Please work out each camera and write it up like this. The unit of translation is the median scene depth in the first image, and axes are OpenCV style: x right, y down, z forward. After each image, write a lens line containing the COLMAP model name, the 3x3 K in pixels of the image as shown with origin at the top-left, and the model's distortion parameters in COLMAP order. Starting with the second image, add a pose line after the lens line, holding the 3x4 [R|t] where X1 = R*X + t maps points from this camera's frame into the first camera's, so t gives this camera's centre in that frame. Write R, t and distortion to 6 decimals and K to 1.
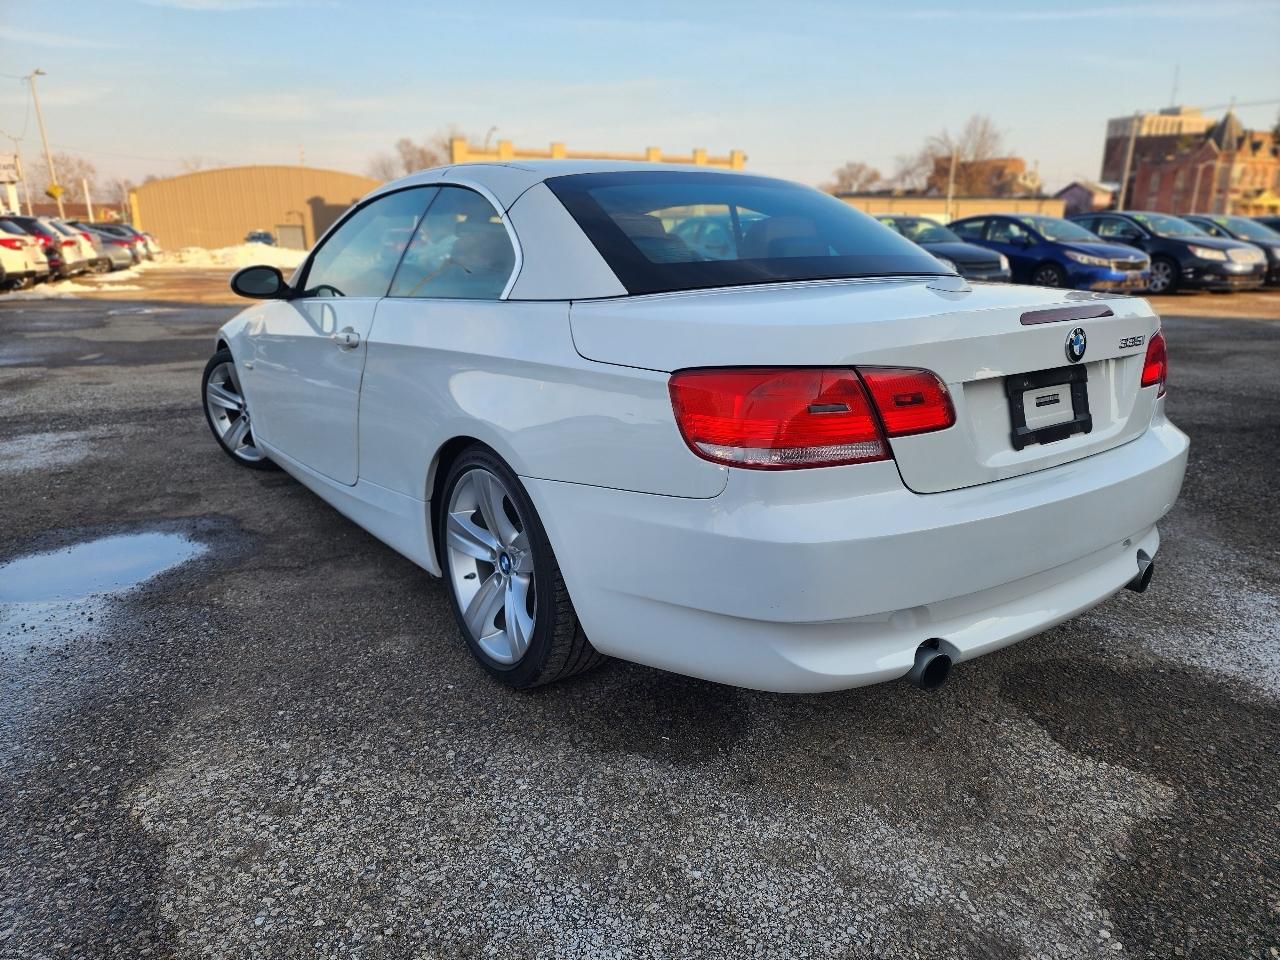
lens RADIAL K [[852.6, 0, 623.2], [0, 852.6, 486.4], [0, 0, 1]] dist [0.047616, -0.038966]
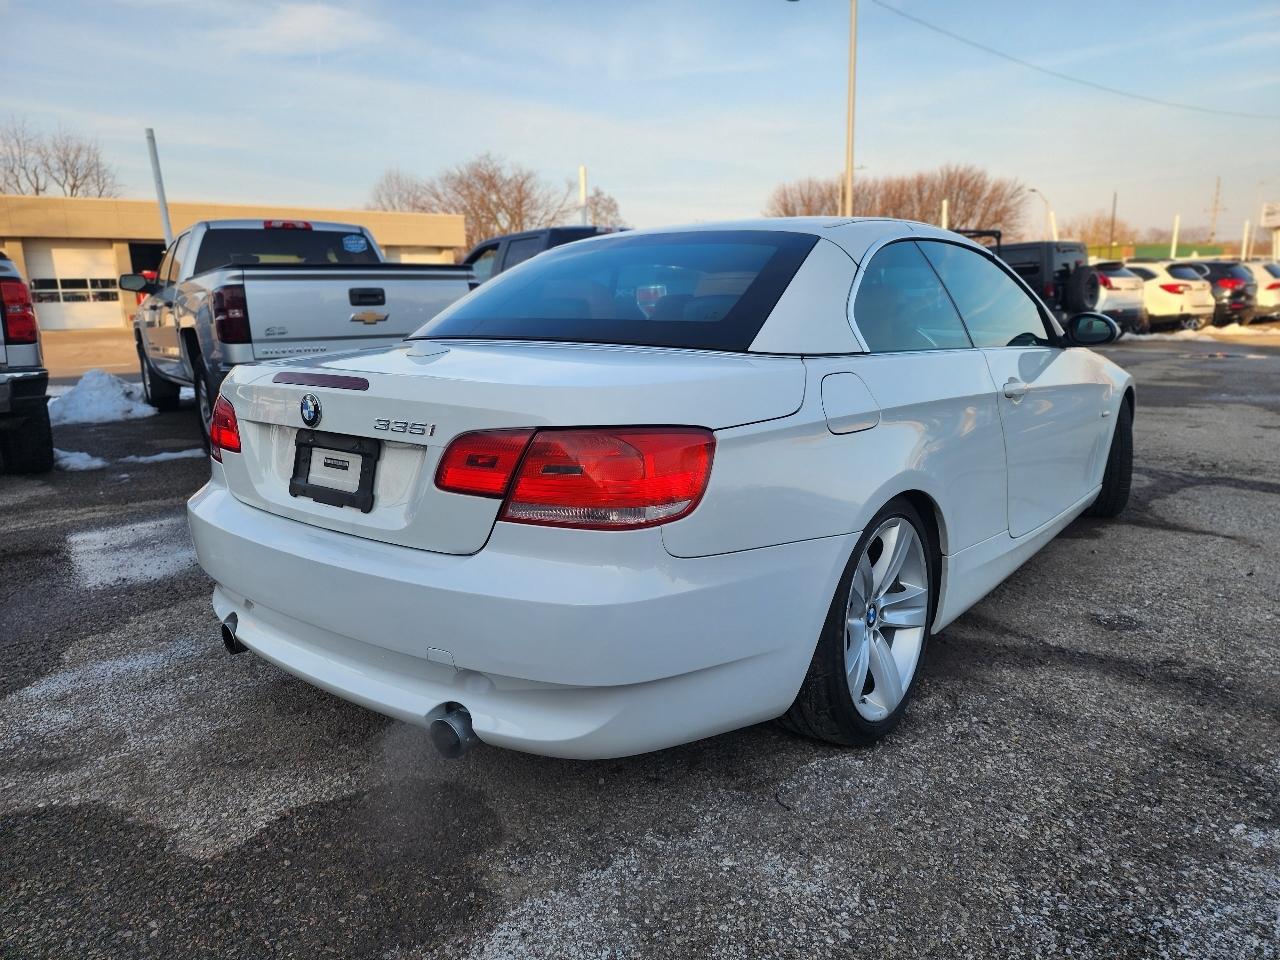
lens RADIAL K [[852.6, 0, 646.2], [0, 852.6, 478.1], [0, 0, 1]] dist [0.047616, -0.038966]
pose [[0.270116, 0.191986, -0.943493, 1.608926], [-0.242138, 0.961970, 0.126423, -0.311751], [0.931883, 0.194306, 0.306331, 1.074606]]
